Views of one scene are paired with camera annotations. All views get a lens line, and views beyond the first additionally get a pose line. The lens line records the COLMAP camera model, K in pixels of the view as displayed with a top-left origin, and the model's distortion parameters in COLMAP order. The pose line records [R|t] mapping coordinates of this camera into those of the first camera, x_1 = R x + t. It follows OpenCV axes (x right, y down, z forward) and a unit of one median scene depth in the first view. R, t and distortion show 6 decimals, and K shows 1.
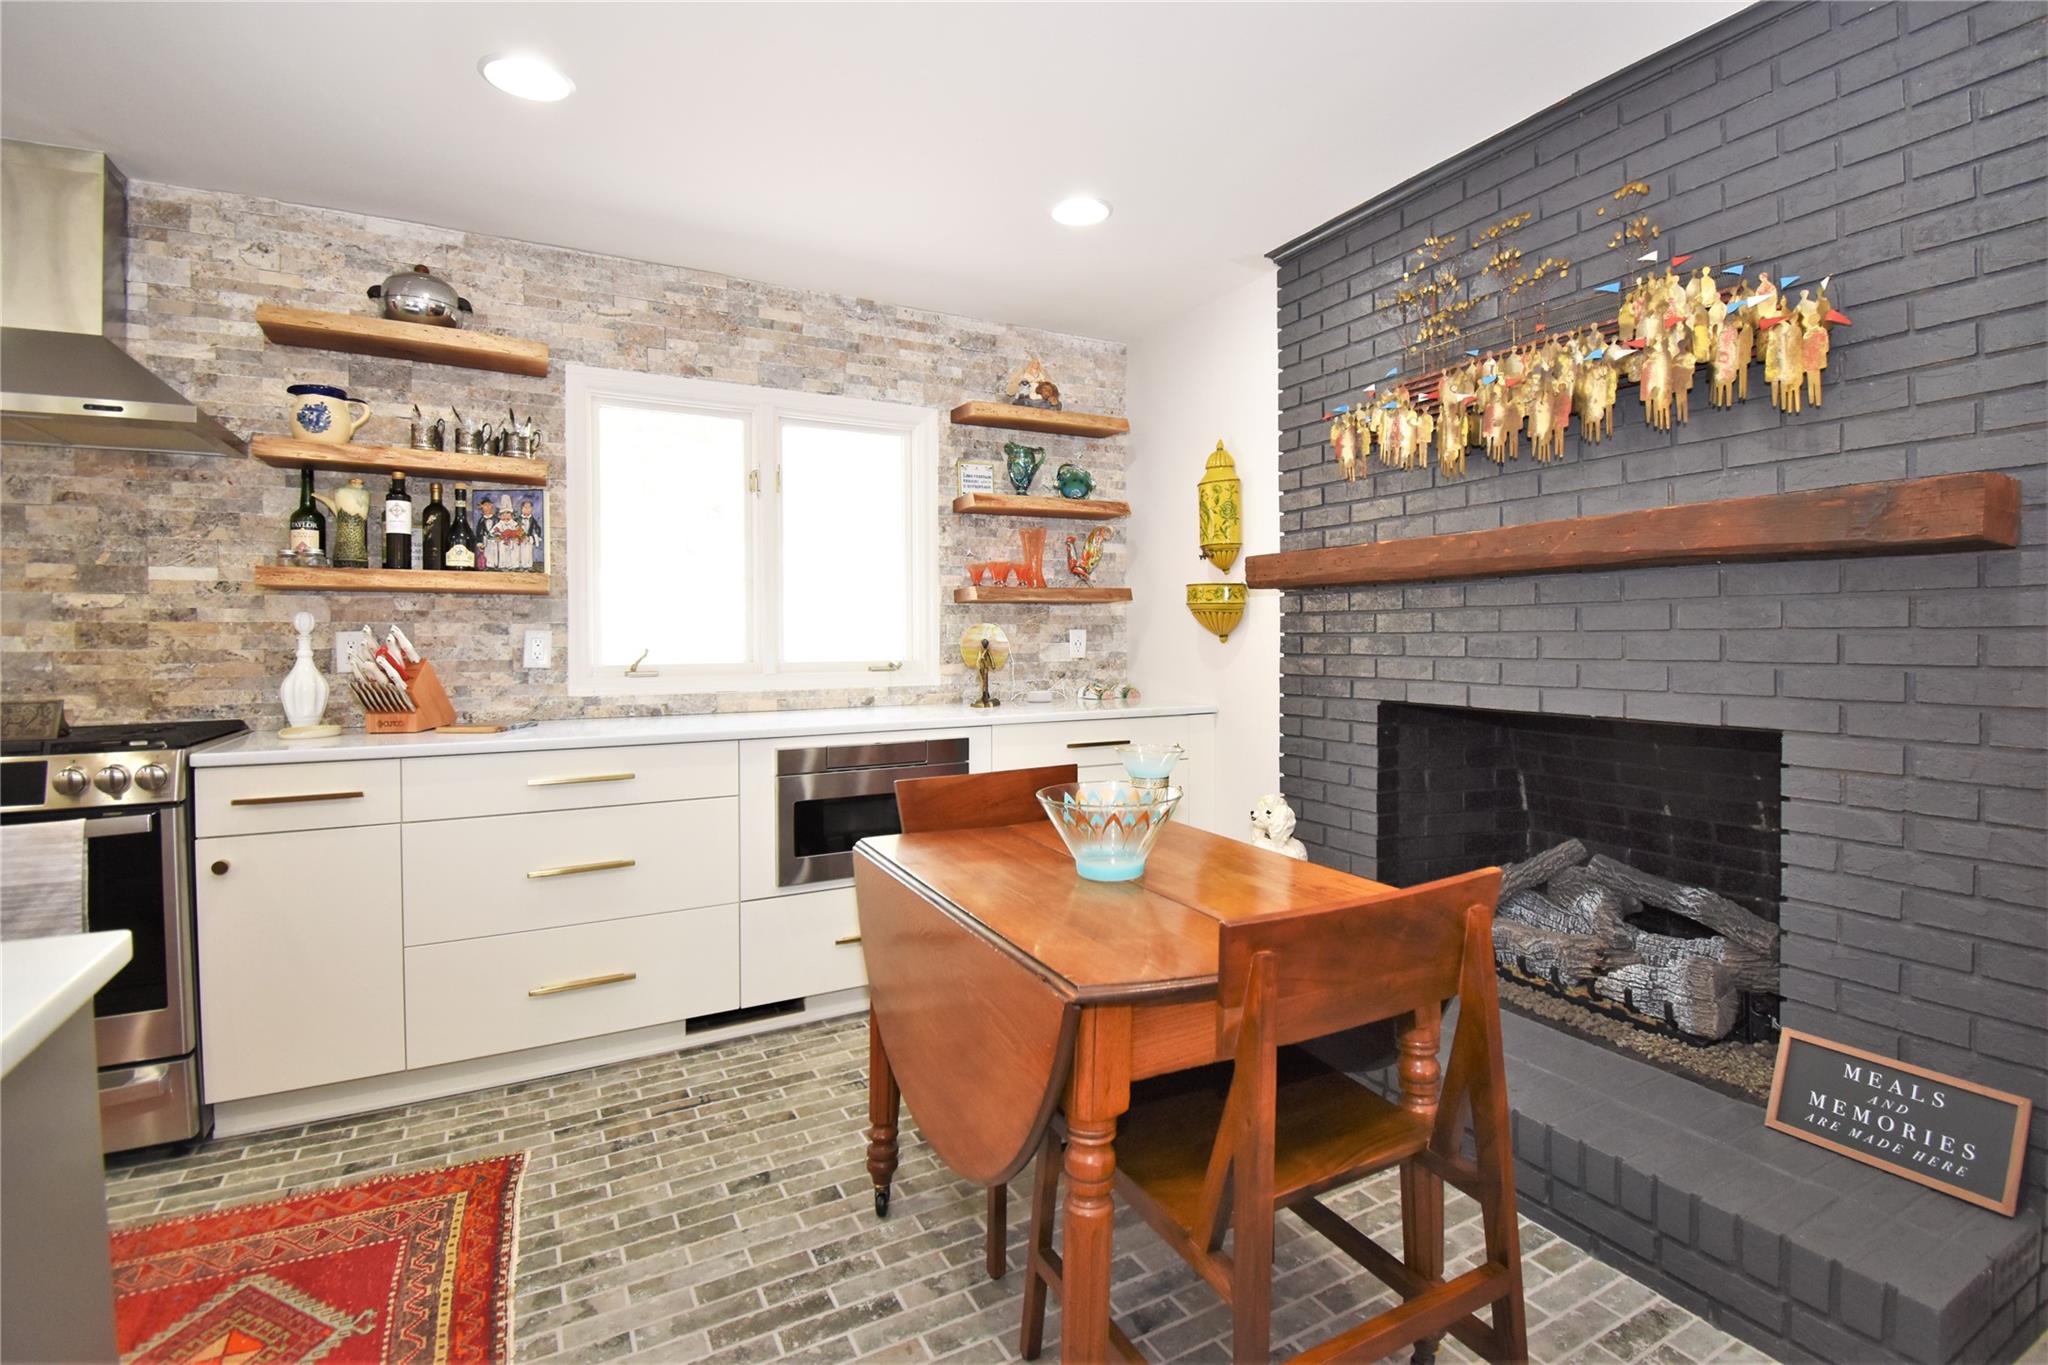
lens RADIAL K [[954.2, 0, 1070.5], [0, 954.2, 648.8], [0, 0, 1]] dist [0.015483, -0.025738]
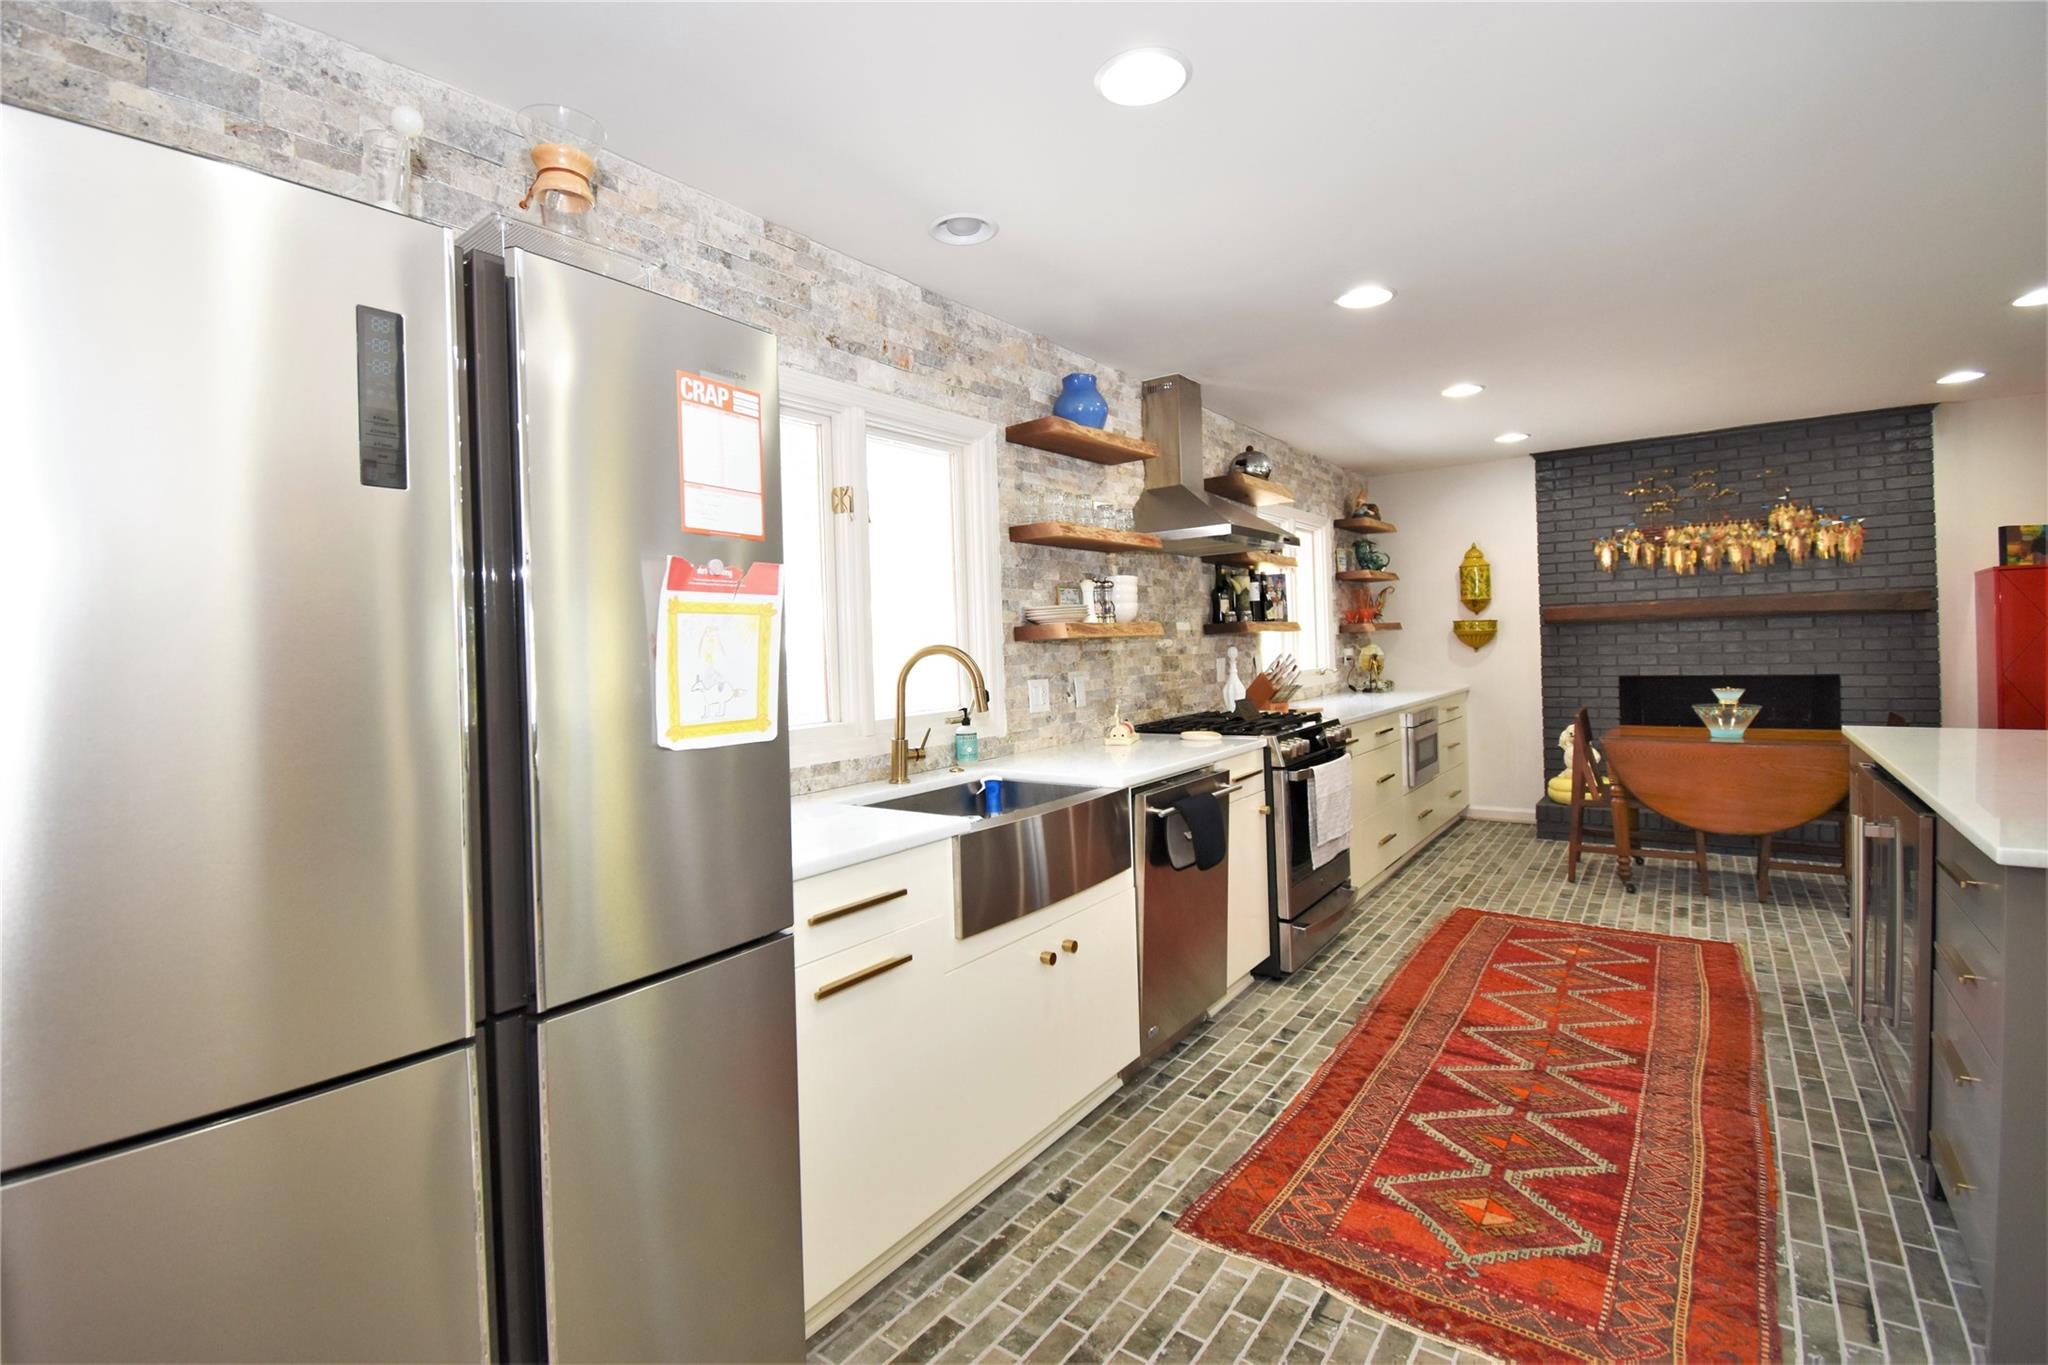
lens RADIAL K [[918.2, 0, 985.3], [0, 918.2, 658.5], [0, 0, 1]] dist [0.011822, -0.023429]
pose [[0.923958, -0.030489, 0.381276, -1.767147], [0.034209, 0.999410, -0.002982, -0.026922], [-0.380960, 0.015798, 0.924456, -0.355062]]
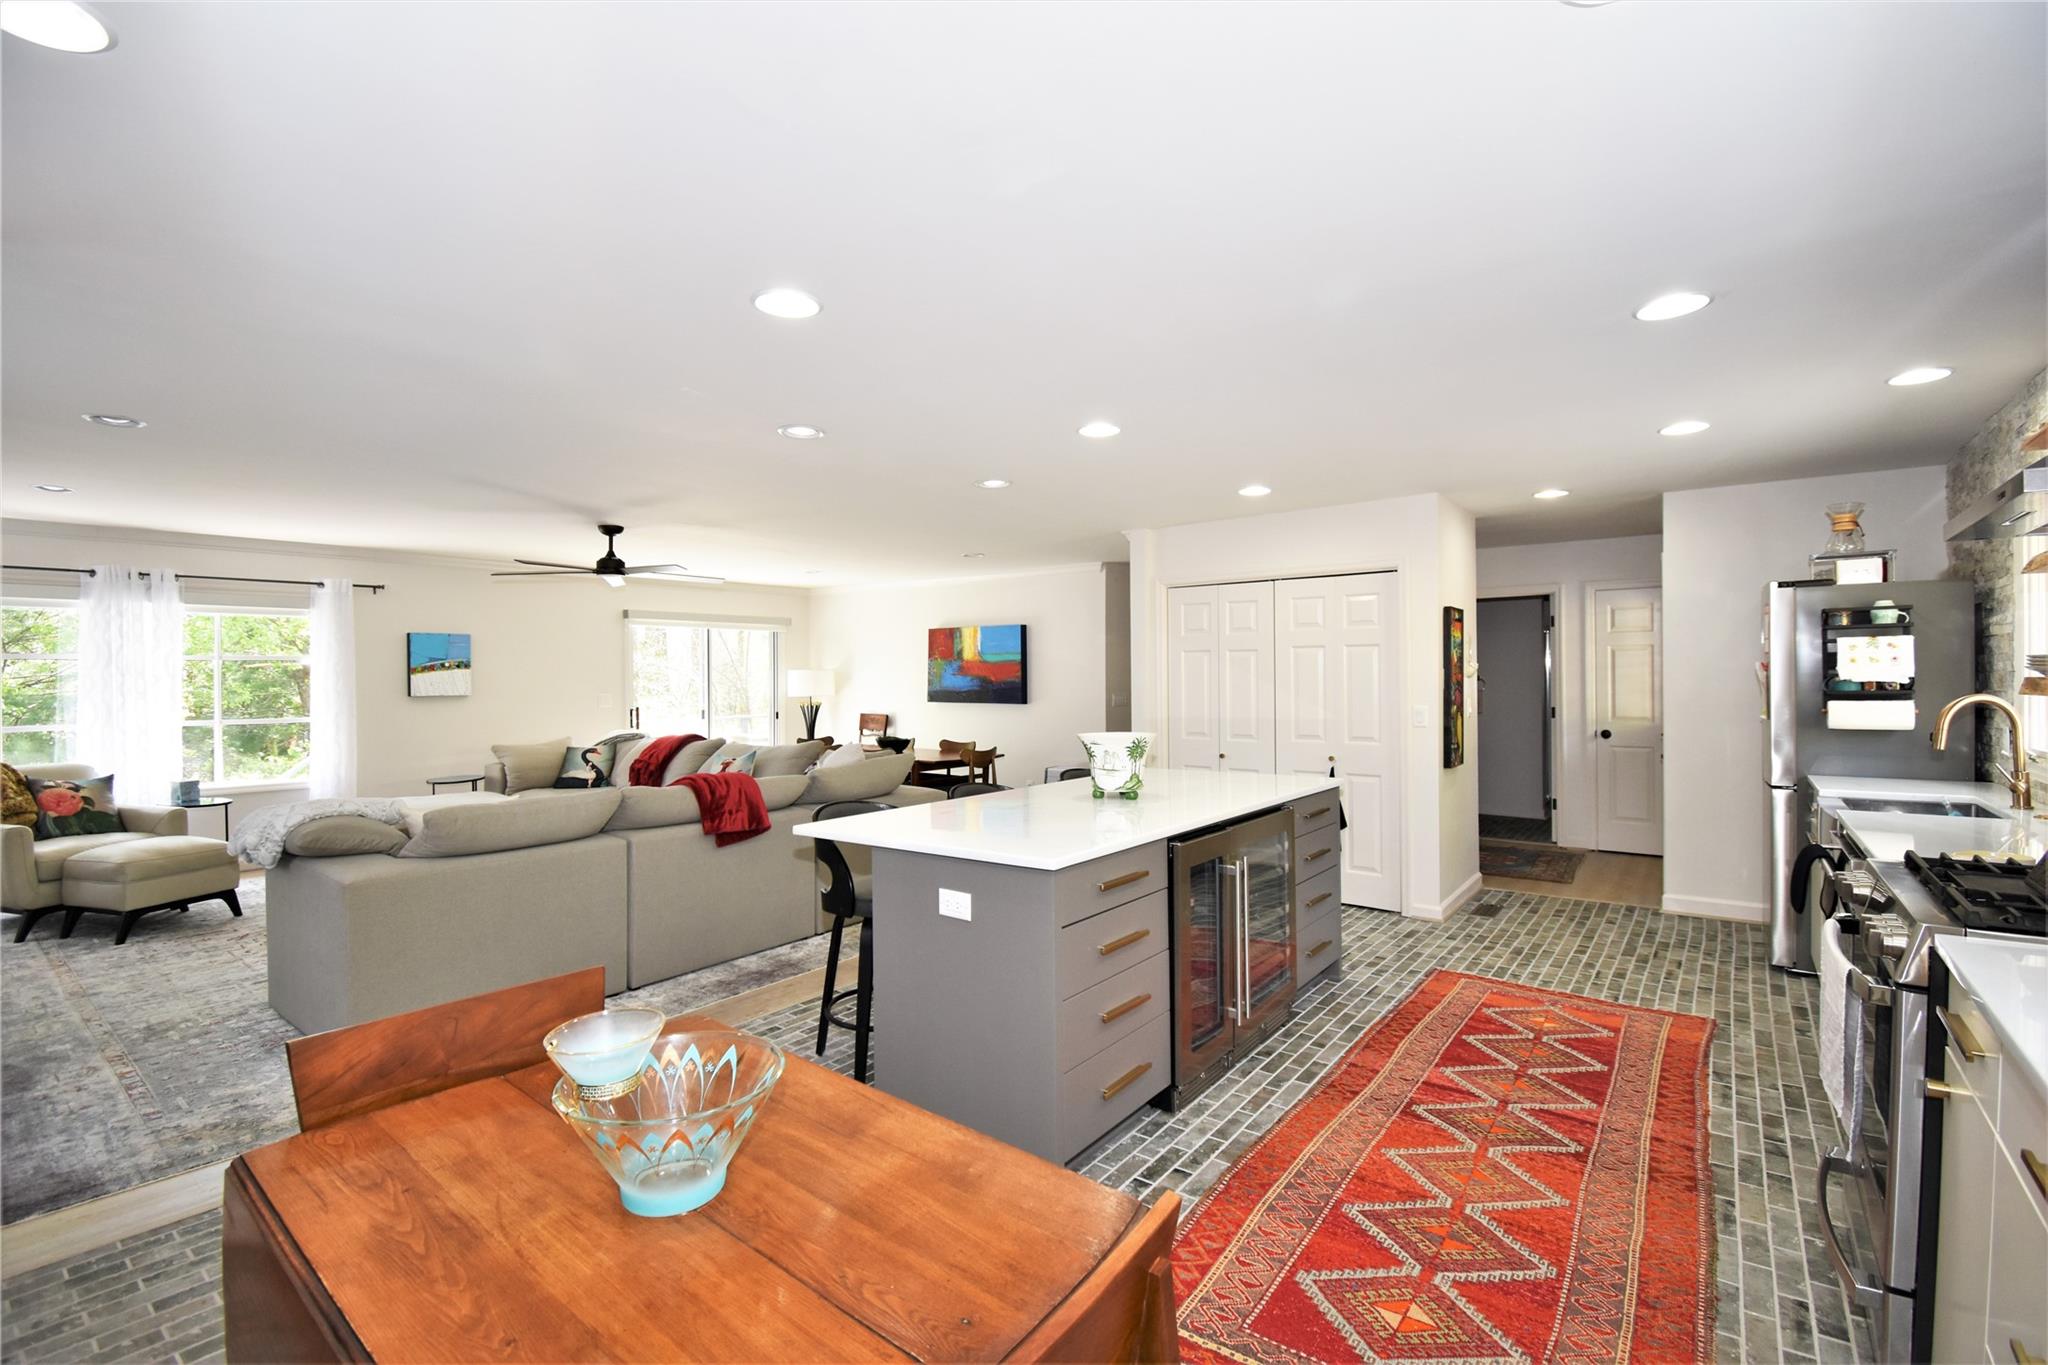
lens RADIAL K [[901.0, 0, 1012.4], [0, 901.0, 671.2], [0, 0, 1]] dist [0.011120, -0.020854]
pose [[-0.925642, 0.010070, -0.378266, 0.042531], [0.006508, 0.999922, 0.010694, -0.092756], [0.378344, 0.007437, -0.925635, 1.069271]]
